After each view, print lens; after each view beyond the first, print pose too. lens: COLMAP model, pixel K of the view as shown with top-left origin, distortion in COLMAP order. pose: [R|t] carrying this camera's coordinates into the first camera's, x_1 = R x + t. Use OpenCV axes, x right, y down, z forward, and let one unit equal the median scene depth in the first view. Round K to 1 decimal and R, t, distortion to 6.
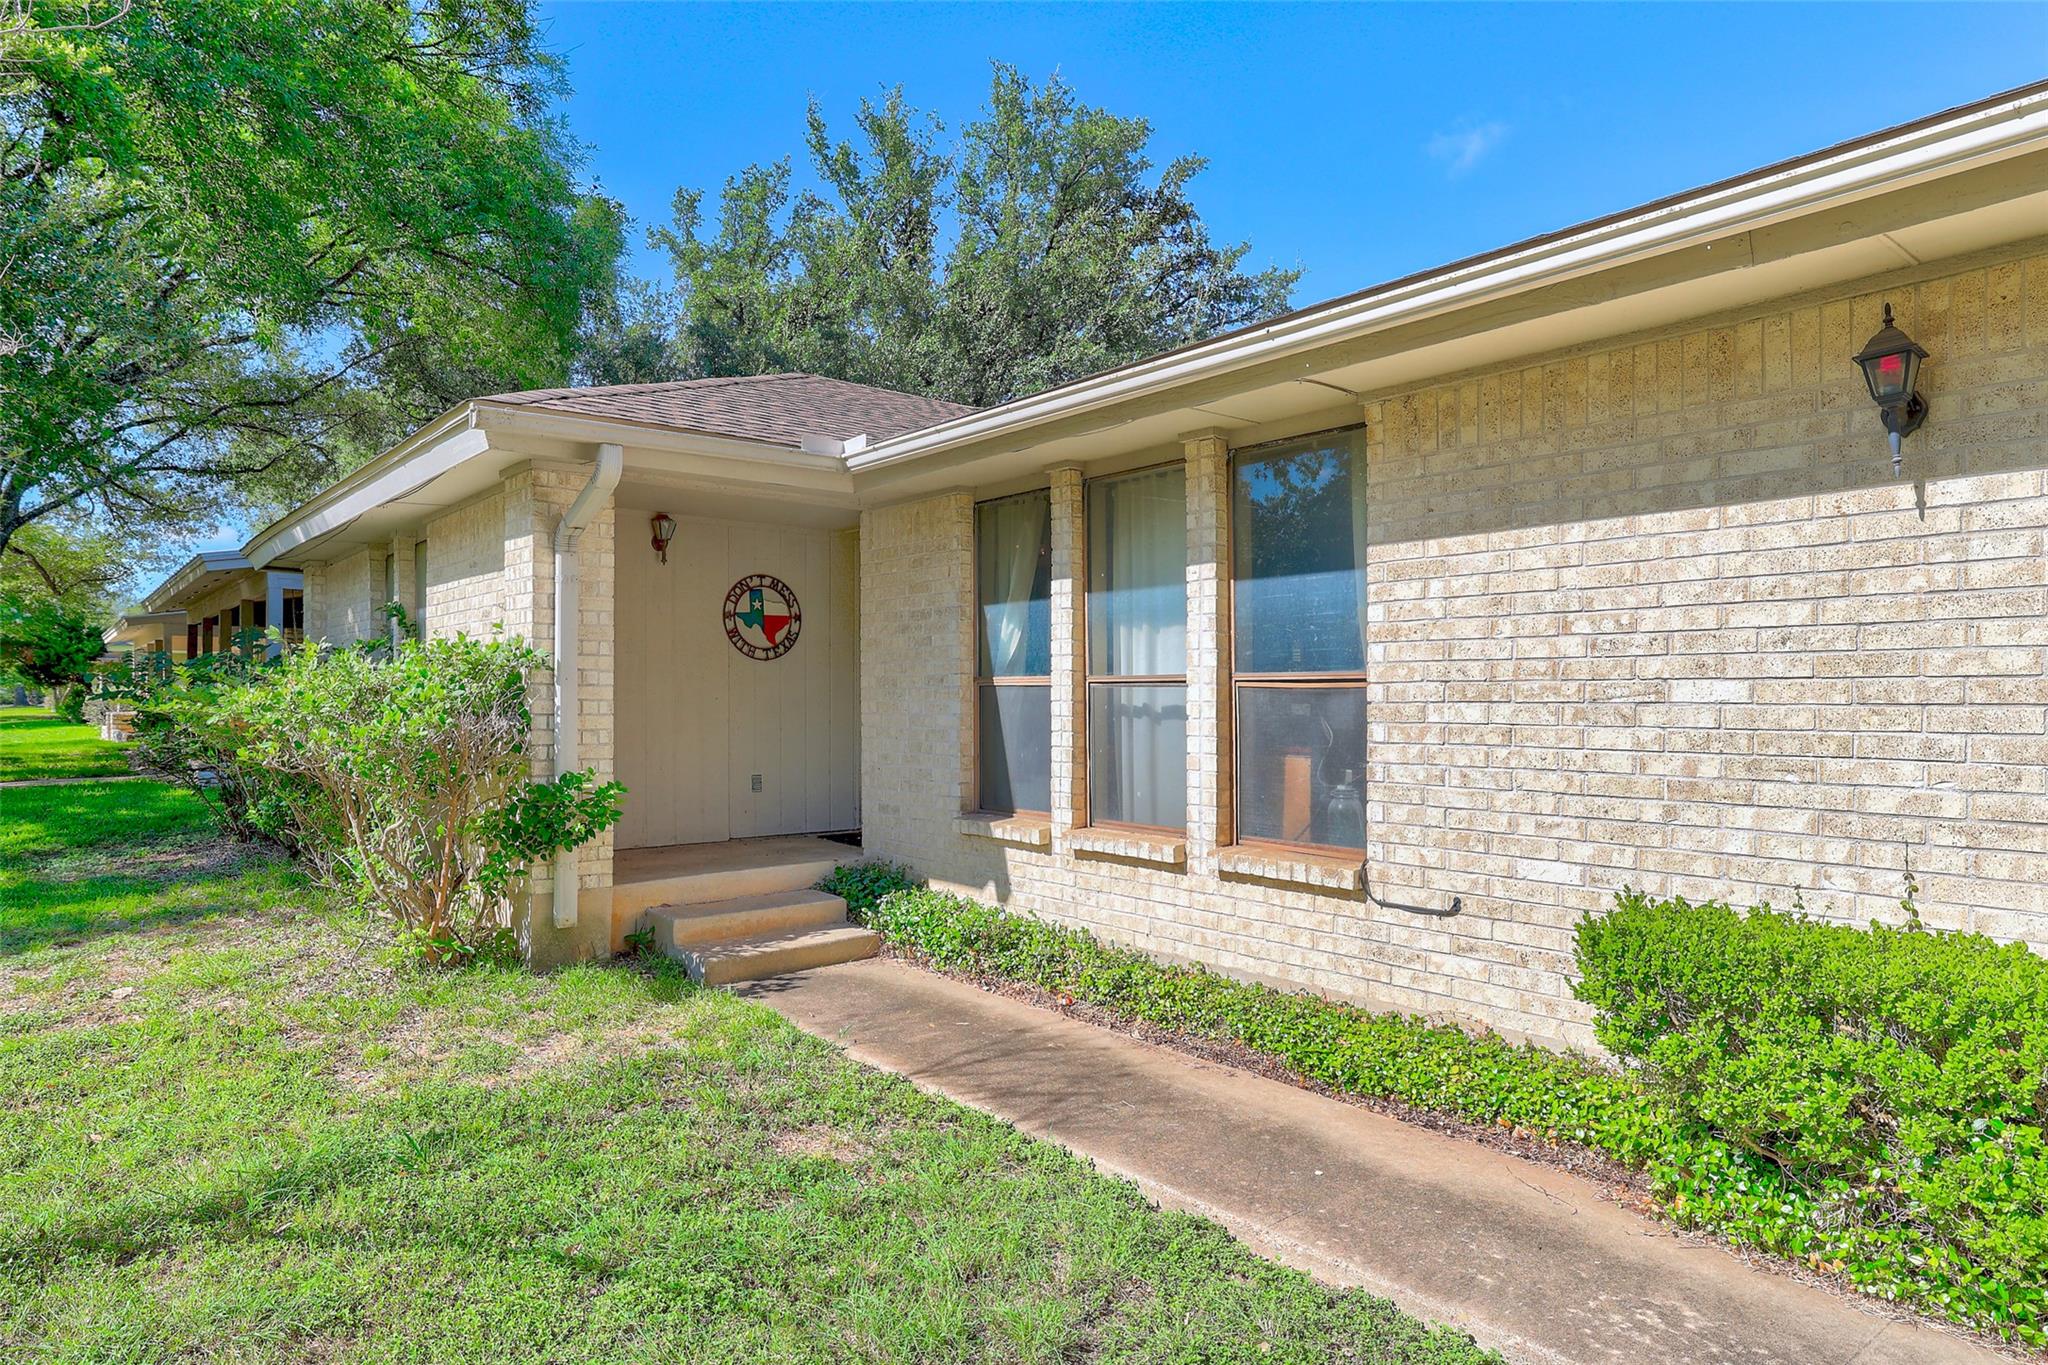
lens RADIAL K [[1173.8, 0, 1044.9], [0, 1173.8, 683.2], [0, 0, 1]] dist [-0.019239, 0.011771]
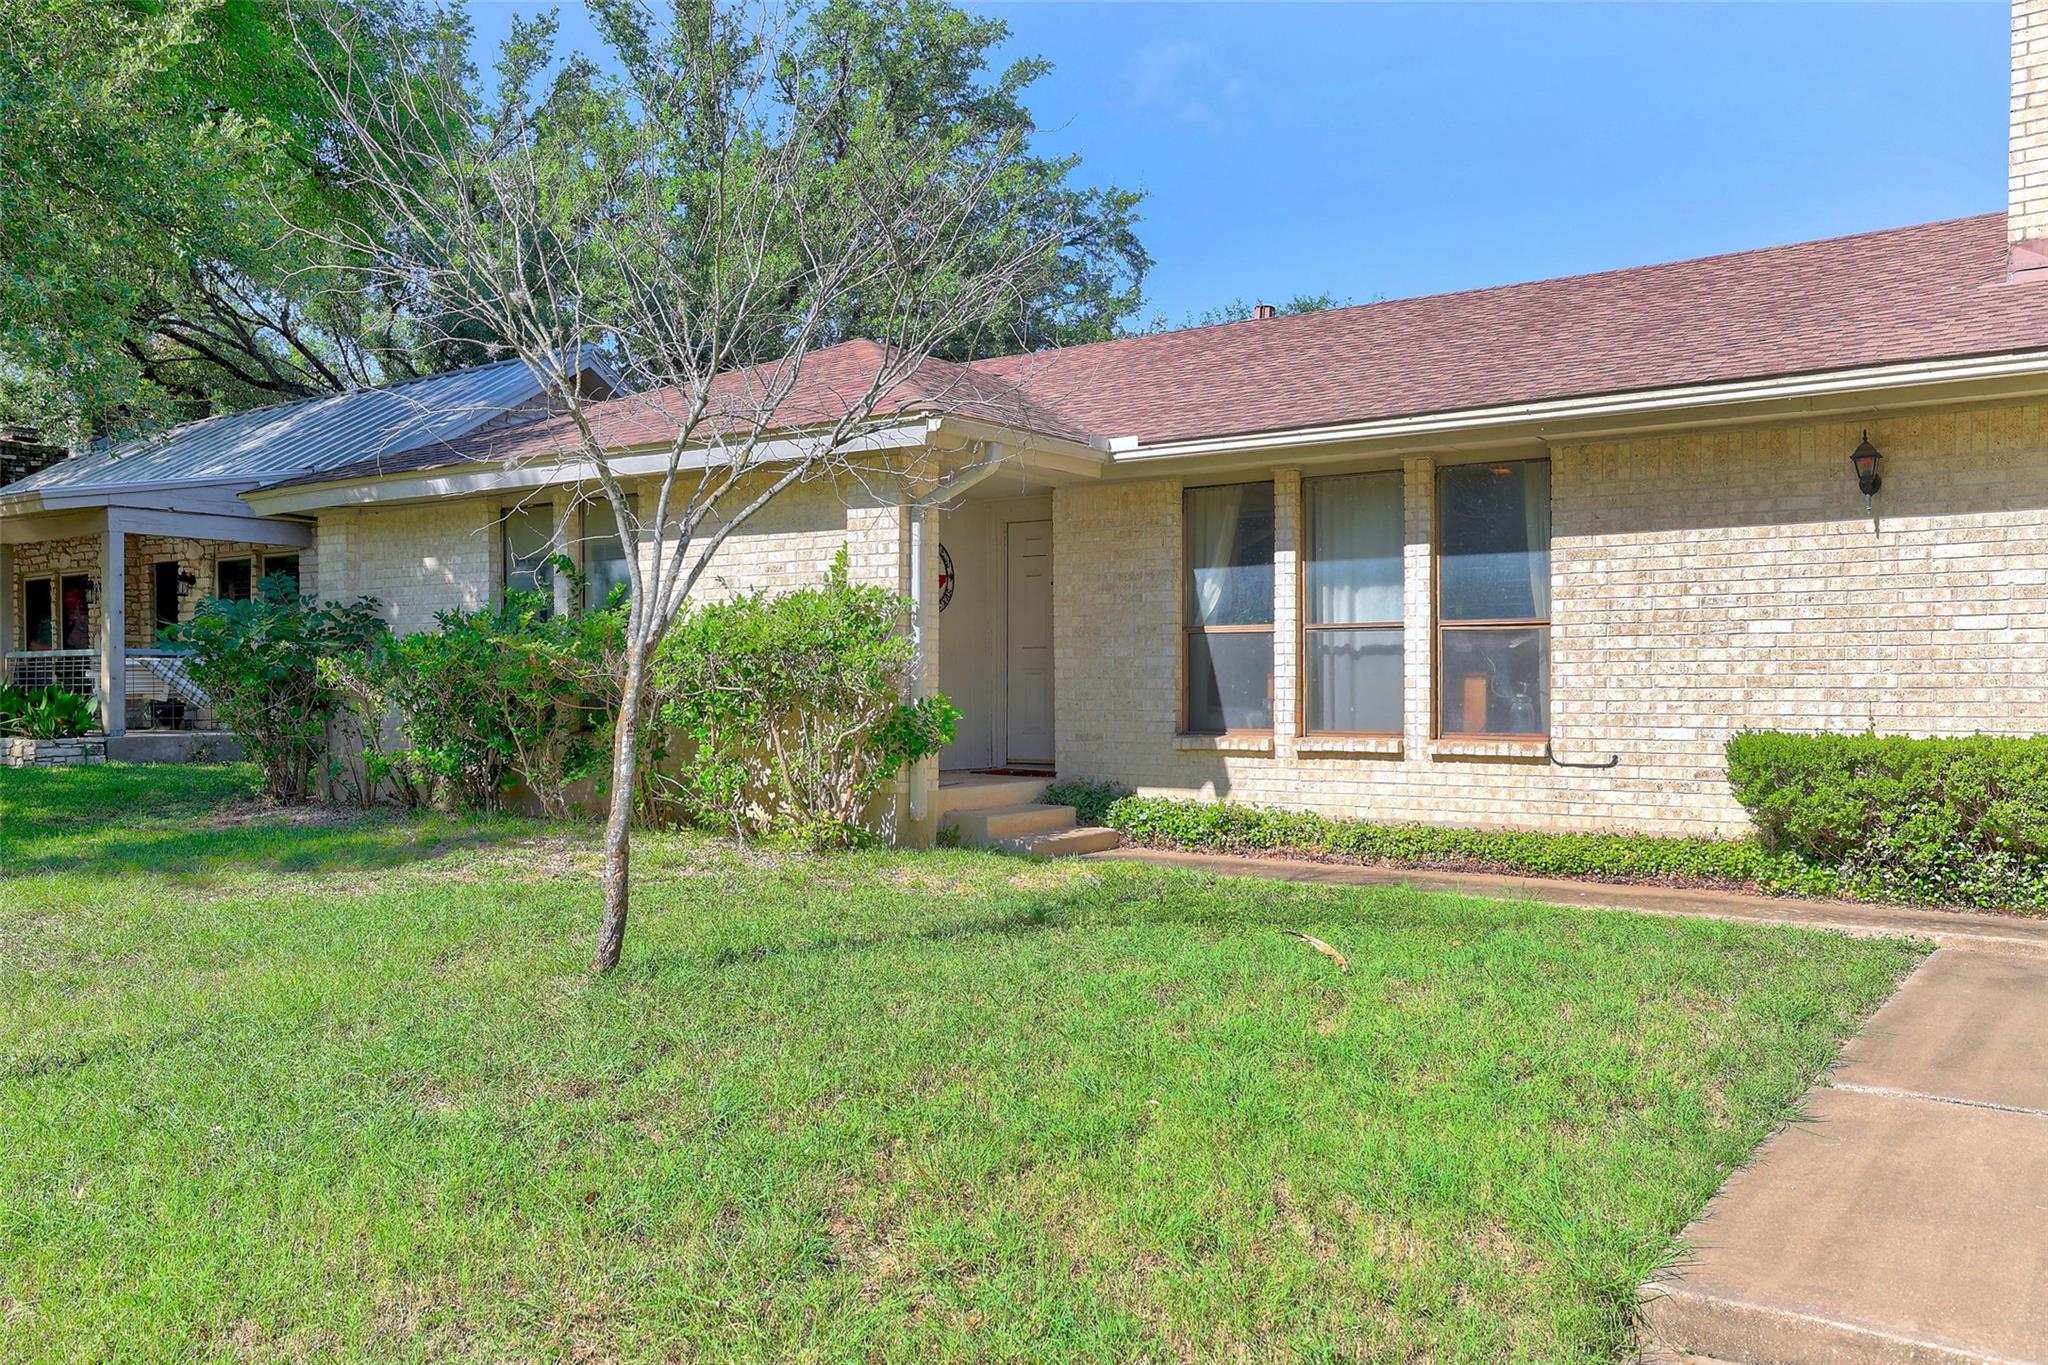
lens RADIAL K [[1638.6, 0, 1015.8], [0, 1638.6, 681.5], [0, 0, 1]] dist [-0.005053, -0.005131]
pose [[0.968744, 0.002136, 0.248055, -1.003501], [-0.002922, 0.999992, 0.002802, 0.073881], [-0.248047, -0.003440, 0.968742, -0.985579]]
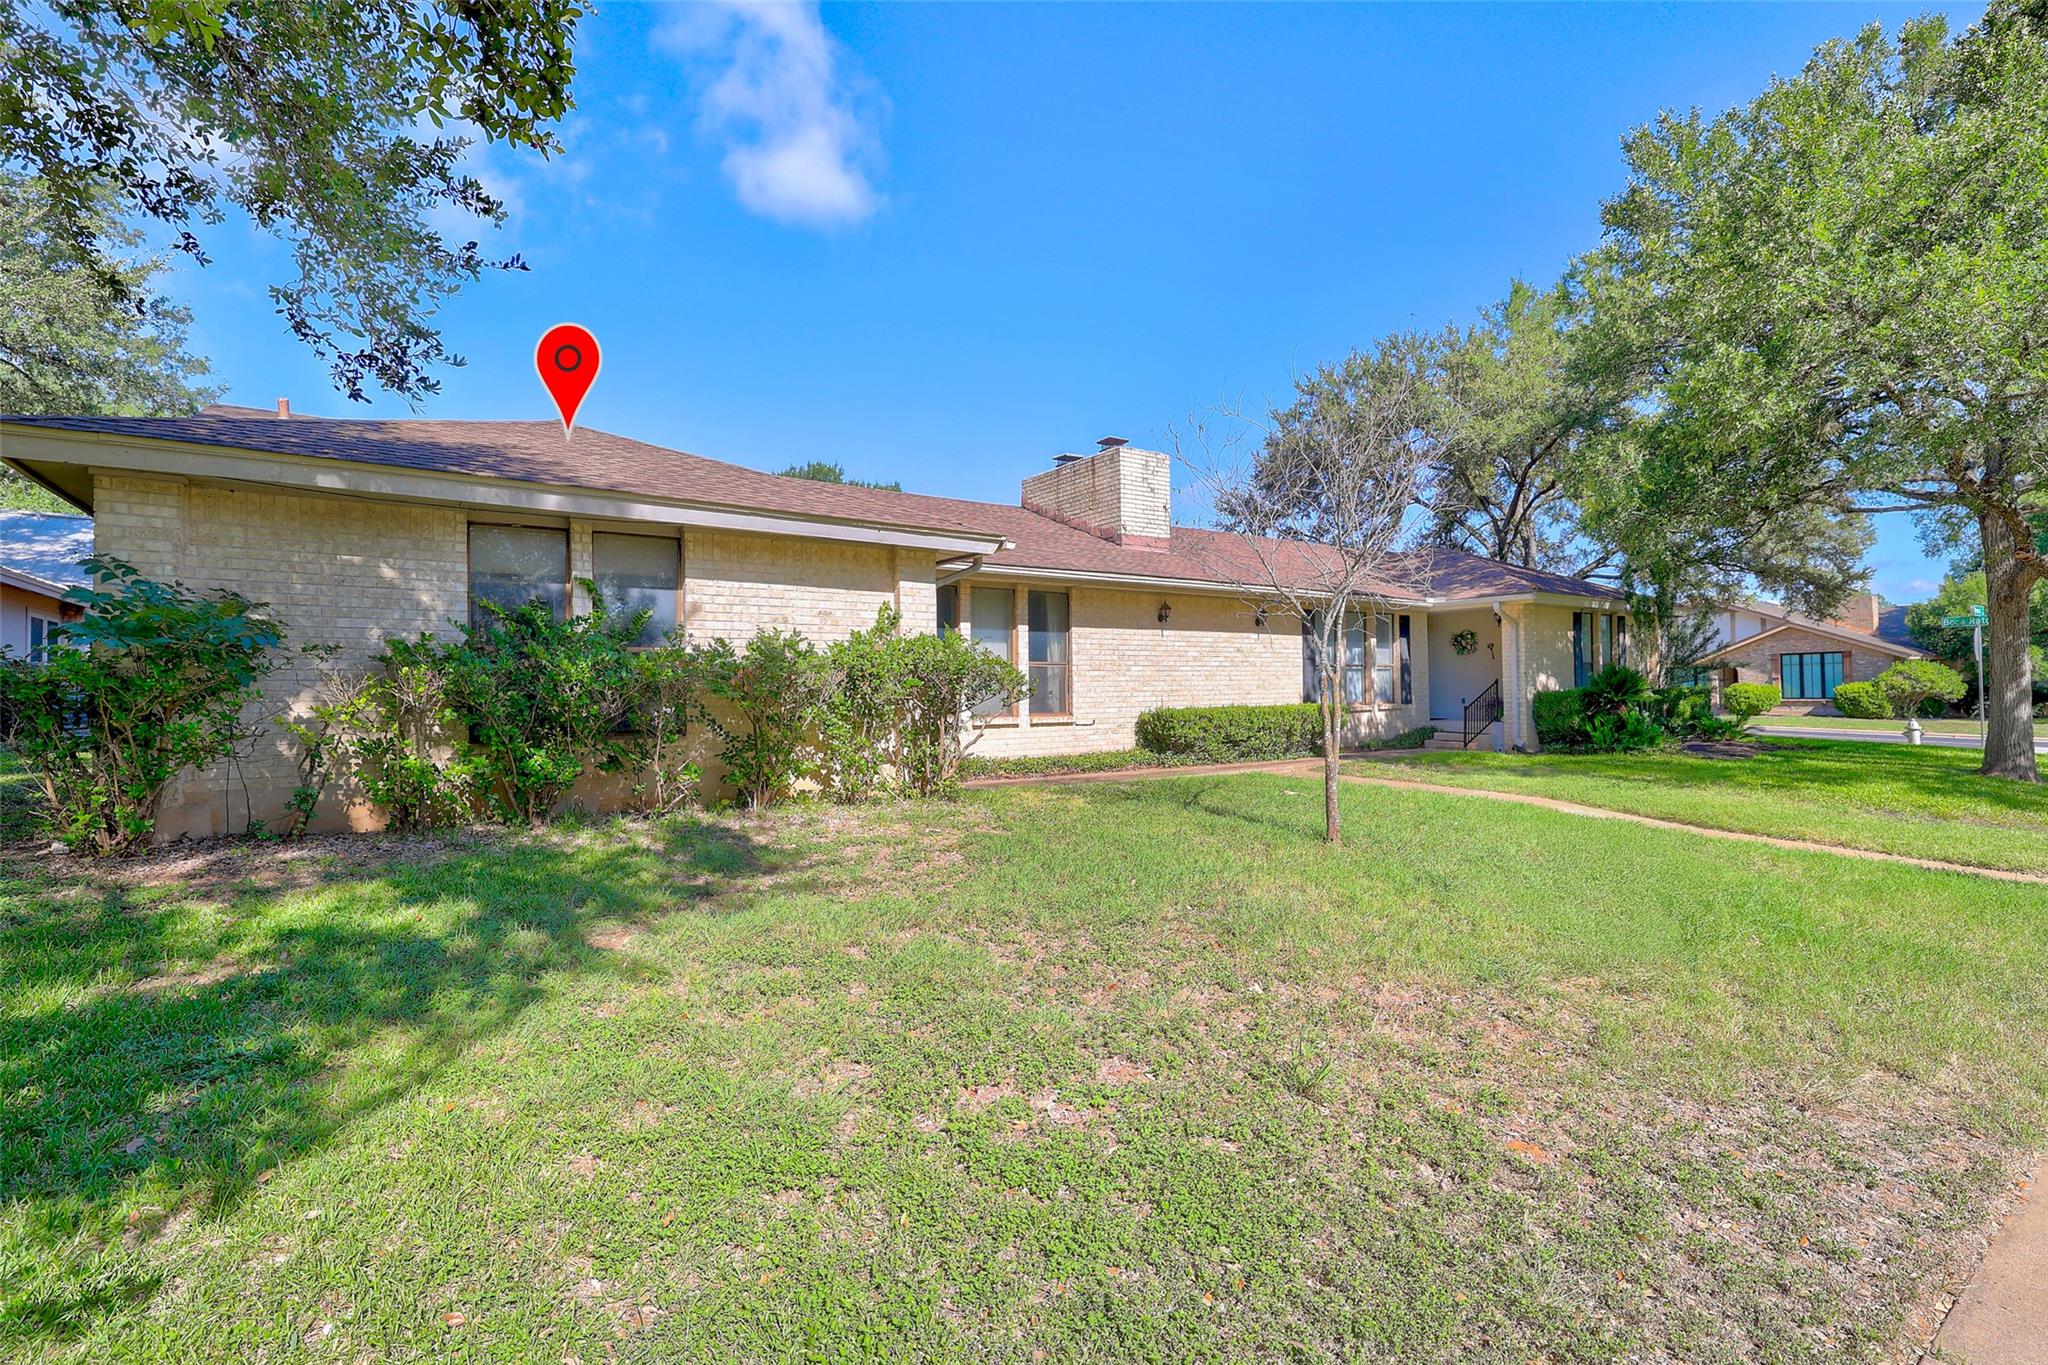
lens RADIAL K [[886.8, 0, 1020.5], [0, 886.8, 679.1], [0, 0, 1]] dist [-0.008494, 0.003189]
pose [[0.123924, 0.007977, 0.992260, -2.588566], [-0.003657, 0.999965, -0.007582, 0.067860], [-0.992285, -0.002689, 0.123949, 0.852764]]
